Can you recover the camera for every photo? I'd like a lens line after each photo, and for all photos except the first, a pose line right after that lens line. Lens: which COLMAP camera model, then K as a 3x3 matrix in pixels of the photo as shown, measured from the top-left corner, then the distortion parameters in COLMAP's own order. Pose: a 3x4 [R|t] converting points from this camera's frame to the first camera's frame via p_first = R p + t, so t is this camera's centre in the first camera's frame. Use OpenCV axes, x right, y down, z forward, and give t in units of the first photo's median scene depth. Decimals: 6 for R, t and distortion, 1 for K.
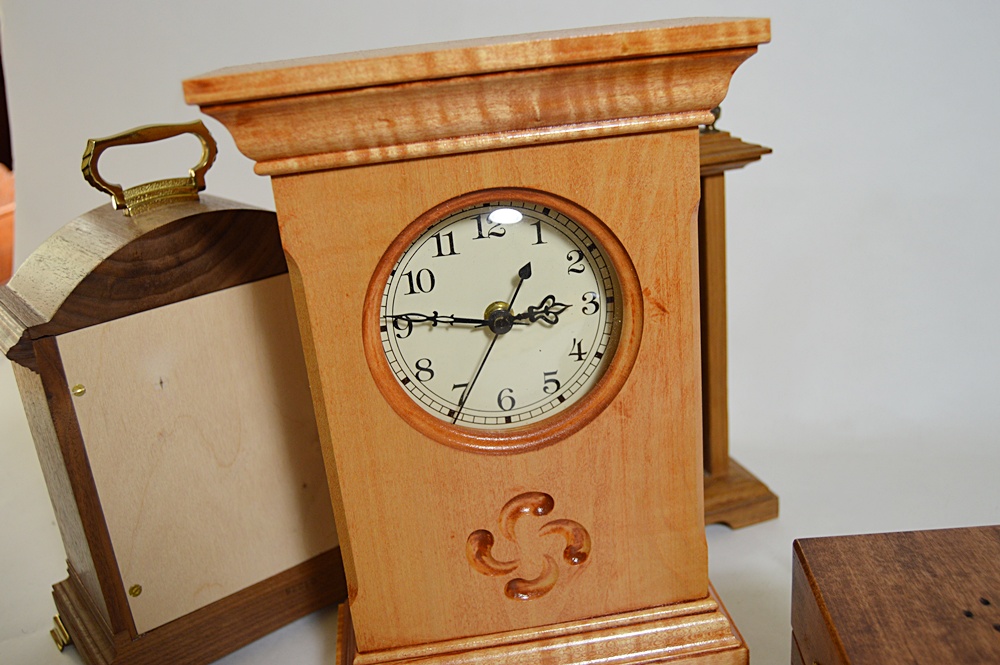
lens RADIAL K [[917.6, 0, 500.0], [0, 917.6, 332.5], [0, 0, 1]] dist [-0.064769, 0.011327]
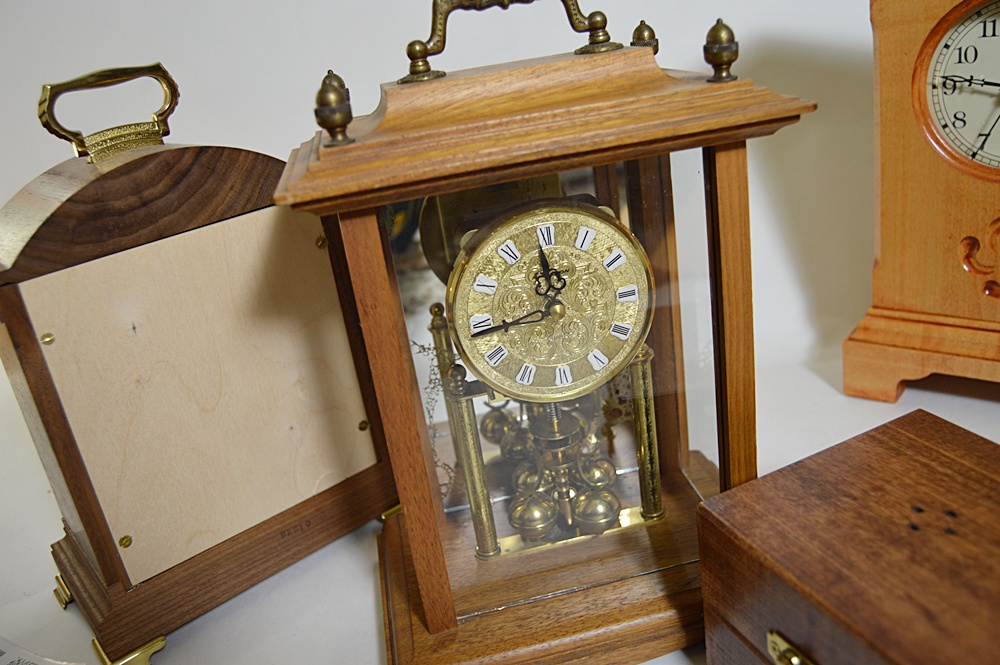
lens RADIAL K [[854.2, 0, 500.0], [0, 854.2, 332.5], [0, 0, 1]] dist [-0.068292, 0.013607]
pose [[0.684104, 0.258366, -0.682092, 0.411797], [-0.173215, 0.965955, 0.192163, 0.240167], [0.708519, -0.013310, 0.705566, -0.458481]]
